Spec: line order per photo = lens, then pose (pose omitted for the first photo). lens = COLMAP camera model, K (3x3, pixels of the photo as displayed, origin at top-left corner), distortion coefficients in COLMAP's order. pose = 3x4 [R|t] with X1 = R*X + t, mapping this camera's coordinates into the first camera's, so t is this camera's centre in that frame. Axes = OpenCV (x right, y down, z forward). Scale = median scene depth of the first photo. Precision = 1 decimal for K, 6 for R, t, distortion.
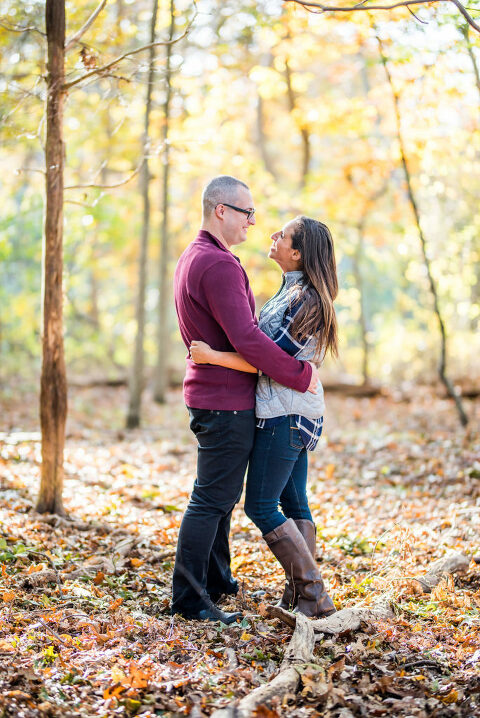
lens RADIAL K [[1652.2, 0, 239.8], [0, 1652.2, 346.2], [0, 0, 1]] dist [-0.007368, -0.179659]
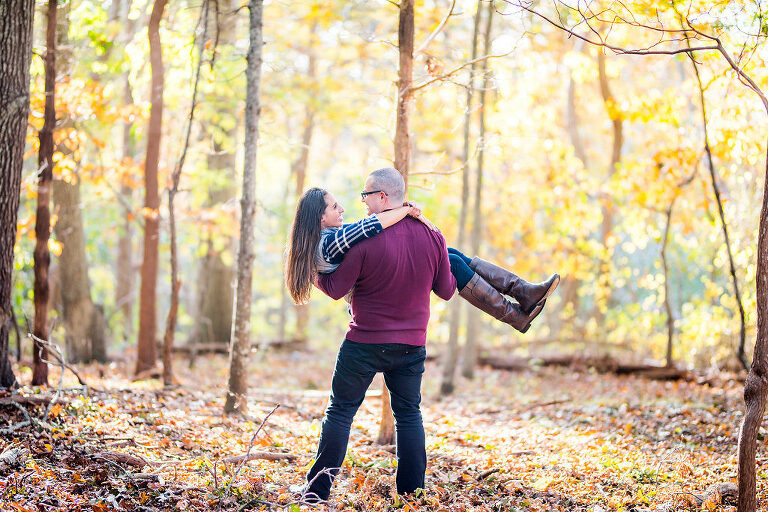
lens RADIAL K [[1767.2, 0, 384.0], [0, 1767.2, 256.0], [0, 0, 1]] dist [-0.007368, -0.179659]
pose [[0.995512, 0.027144, -0.090658, -0.005627], [-0.031219, 0.998551, -0.043842, 0.017295], [0.089337, 0.046475, 0.994917, -0.233601]]
